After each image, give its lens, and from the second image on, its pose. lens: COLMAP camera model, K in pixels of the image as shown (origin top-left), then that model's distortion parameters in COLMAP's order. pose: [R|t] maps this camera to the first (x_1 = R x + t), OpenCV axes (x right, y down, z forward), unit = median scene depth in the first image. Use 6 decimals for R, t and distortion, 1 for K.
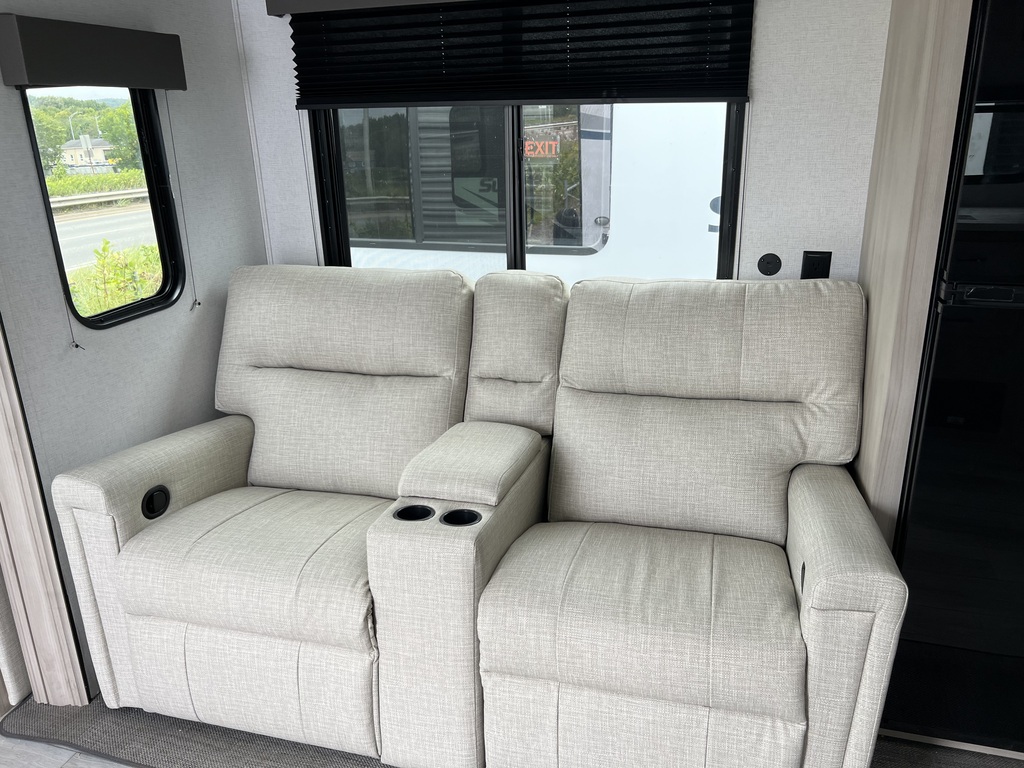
lens RADIAL K [[767.8, 0, 514.2], [0, 767.8, 385.3], [0, 0, 1]] dist [0.050668, -0.059659]
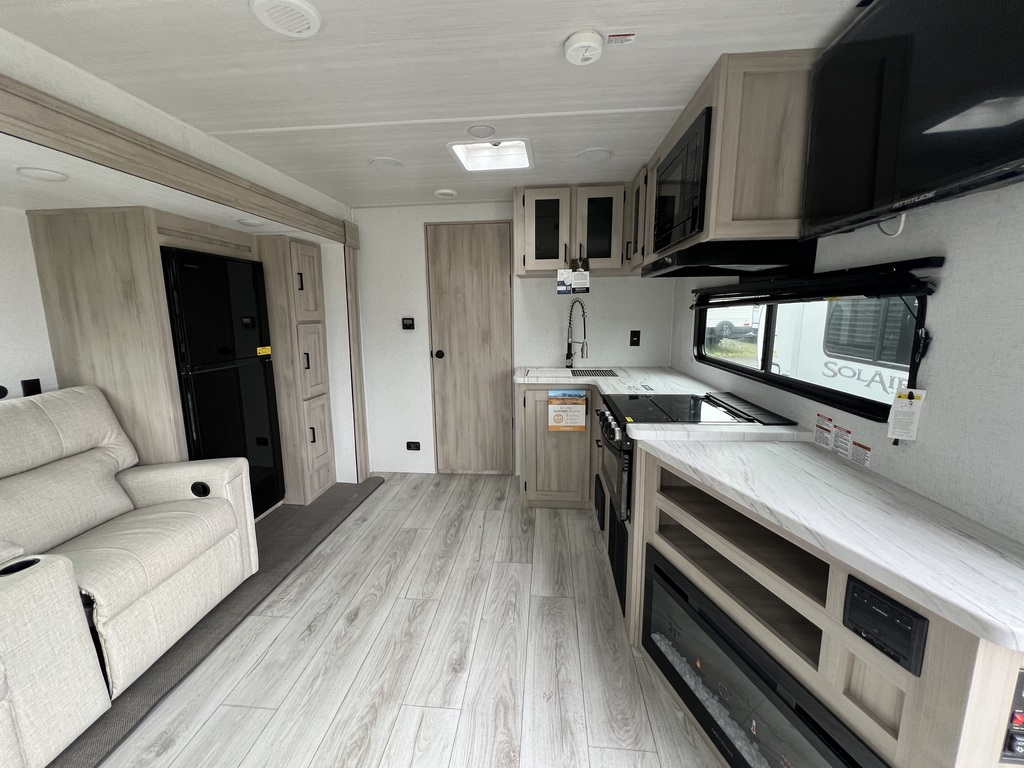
lens RADIAL K [[408.0, 0, 512.1], [0, 408.0, 381.3], [0, 0, 1]] dist [-0.003813, 0.000696]
pose [[-0.195409, -0.142724, 0.970281, -0.728823], [0.313443, 0.928375, 0.199685, -0.008540], [-0.929284, 0.343148, -0.136677, 0.099366]]
